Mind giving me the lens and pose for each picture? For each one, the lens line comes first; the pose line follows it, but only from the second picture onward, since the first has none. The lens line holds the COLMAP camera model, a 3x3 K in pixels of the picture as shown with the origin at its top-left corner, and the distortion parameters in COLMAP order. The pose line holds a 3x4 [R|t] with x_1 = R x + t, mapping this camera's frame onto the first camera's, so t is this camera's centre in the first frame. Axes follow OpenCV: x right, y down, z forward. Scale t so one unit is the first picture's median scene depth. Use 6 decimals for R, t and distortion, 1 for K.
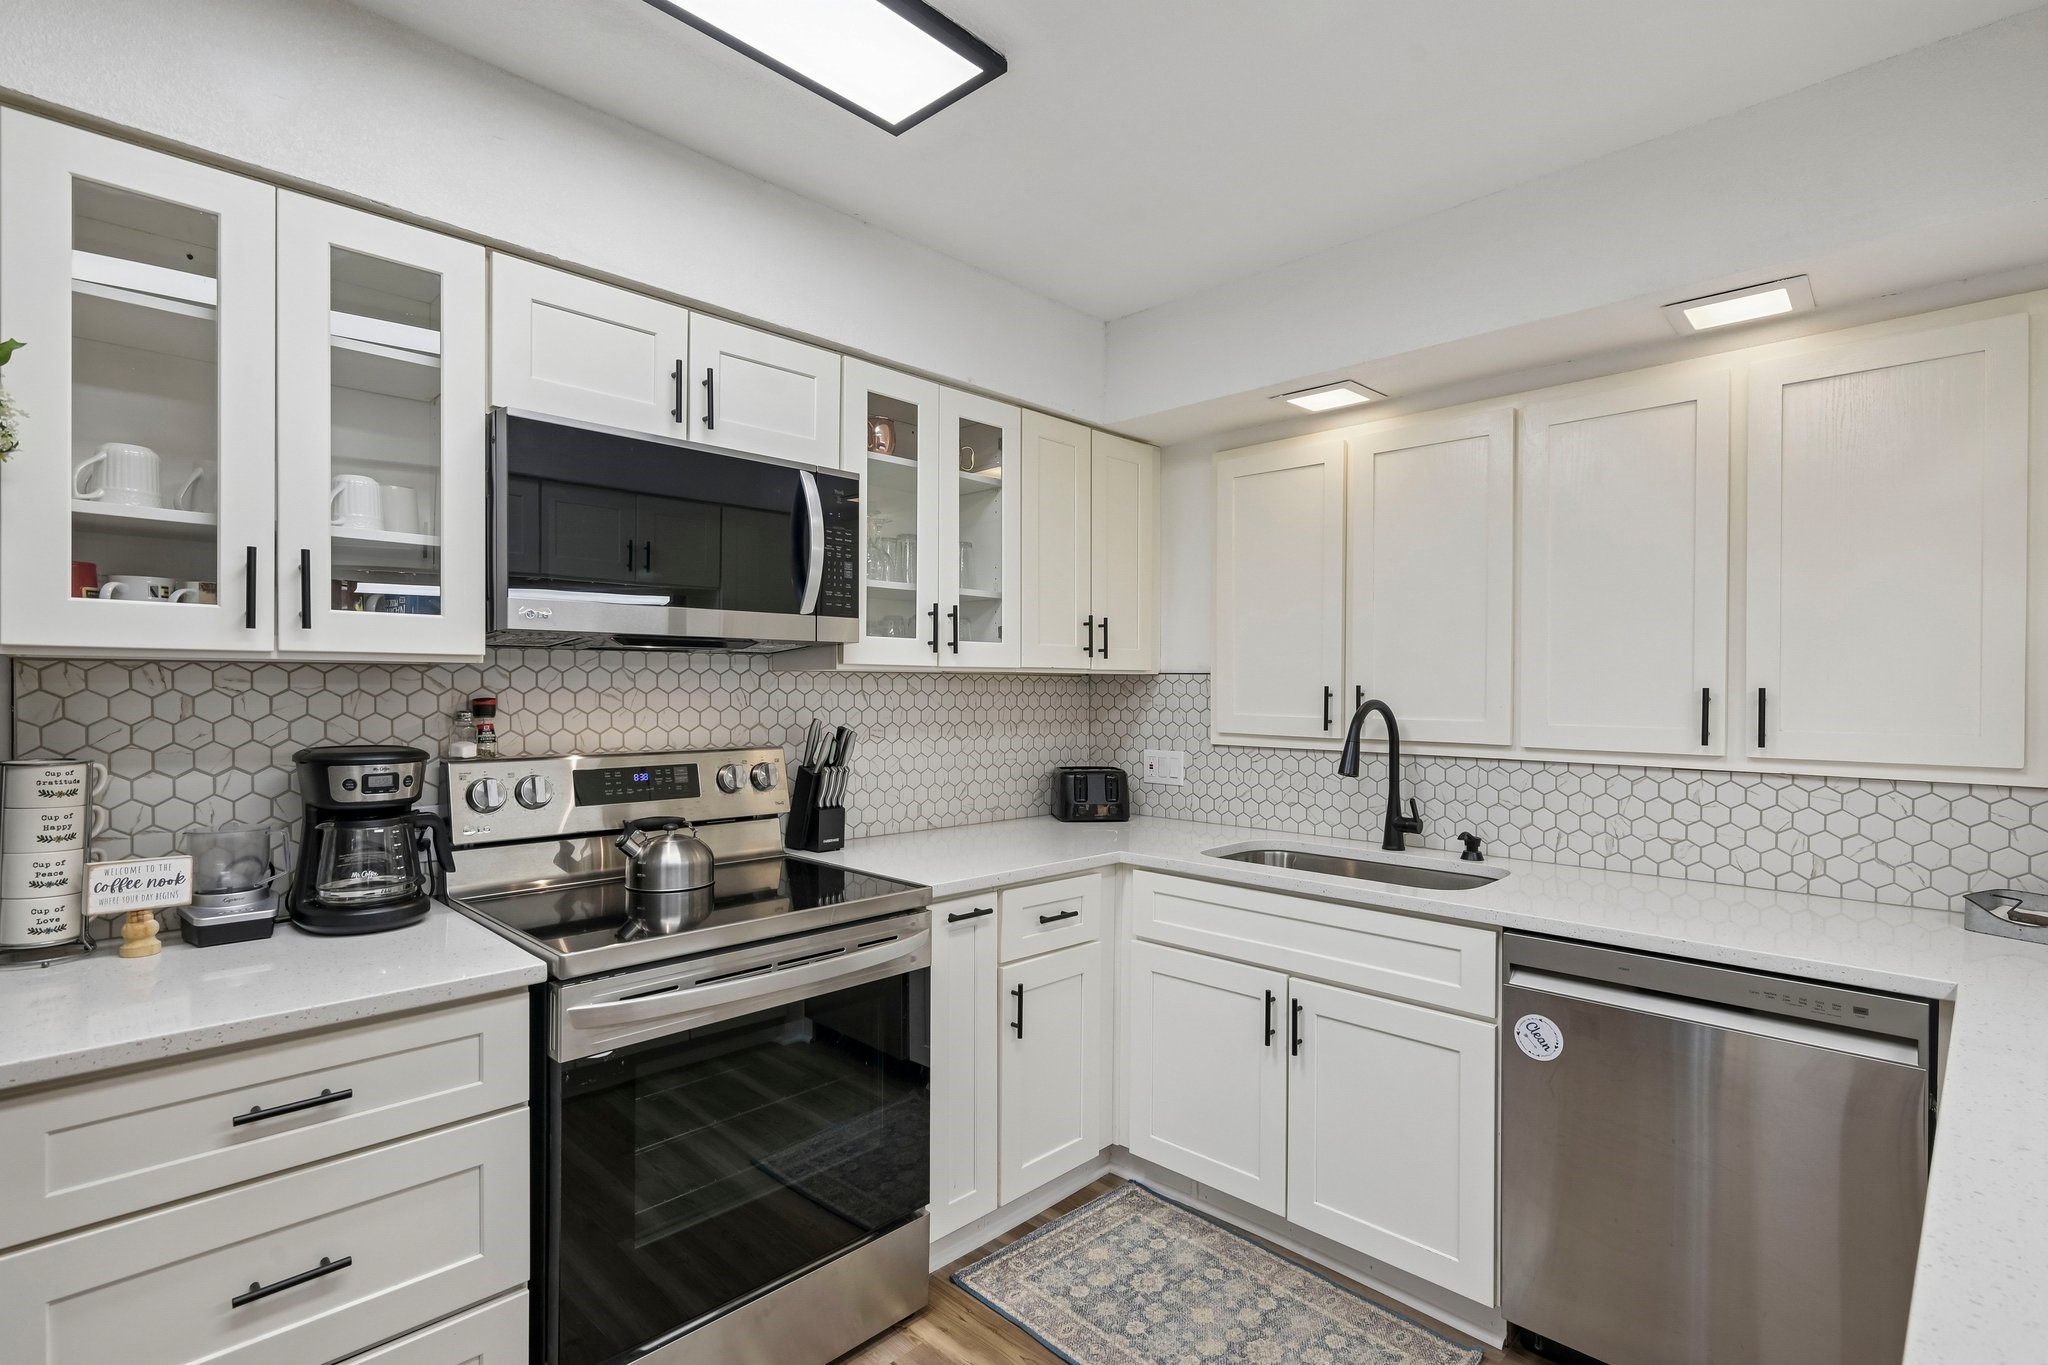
lens RADIAL K [[960.6, 0, 1030.4], [0, 960.6, 693.4], [0, 0, 1]] dist [-0.002258, -0.000146]
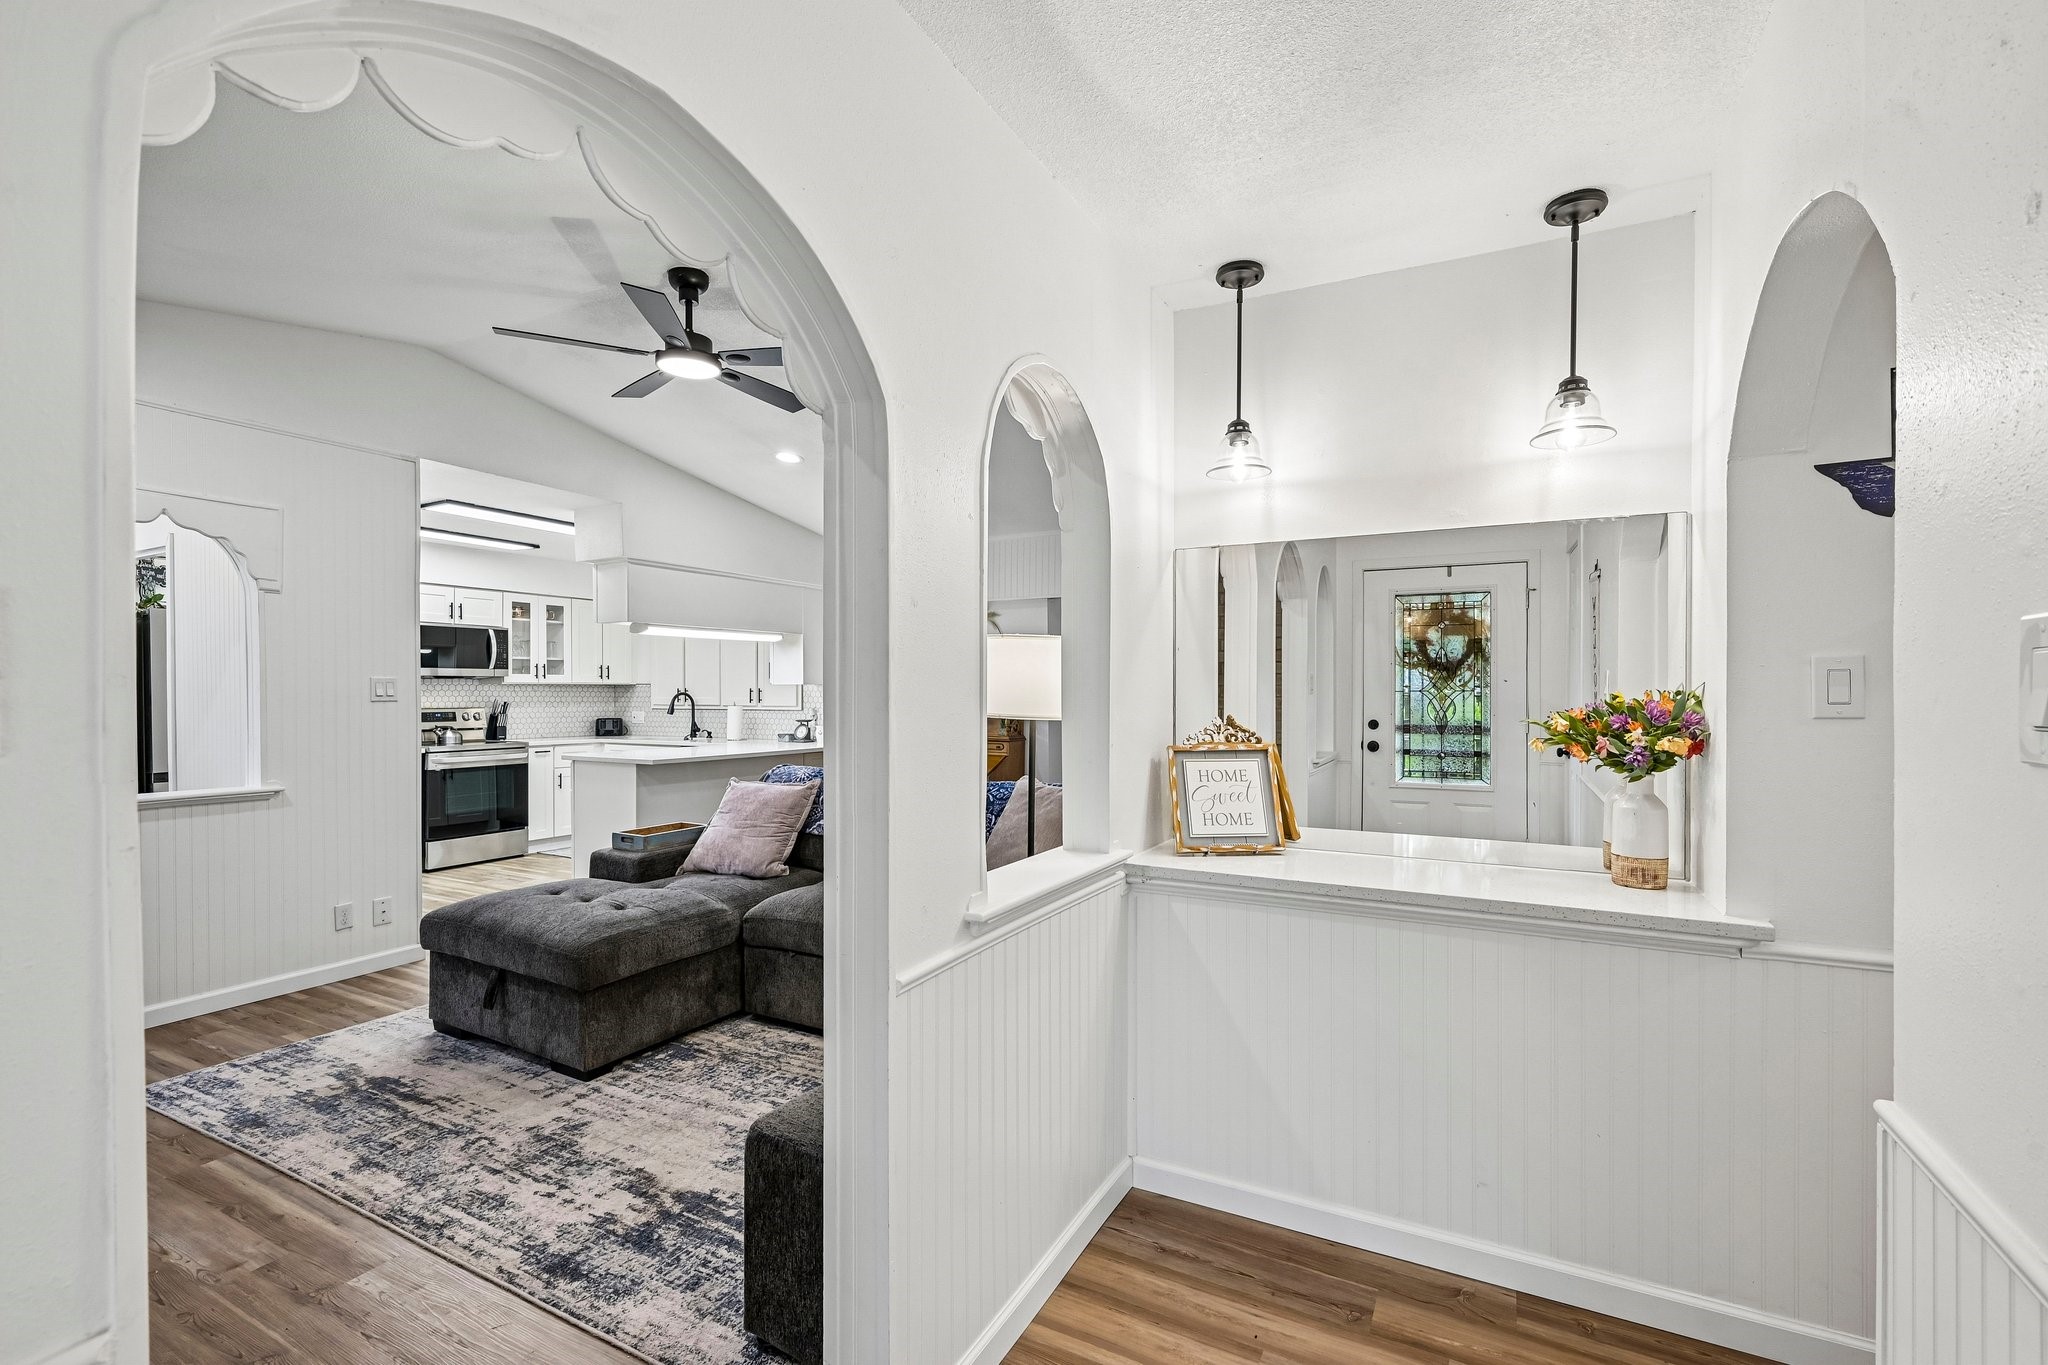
lens RADIAL K [[896.6, 0, 1029.5], [0, 896.6, 694.1], [0, 0, 1]] dist [-0.000529, -0.000152]
pose [[0.960486, -0.006138, 0.278261, 0.663476], [0.006966, 0.999974, -0.001987, 0.028542], [-0.278242, 0.003847, 0.960503, -2.404376]]
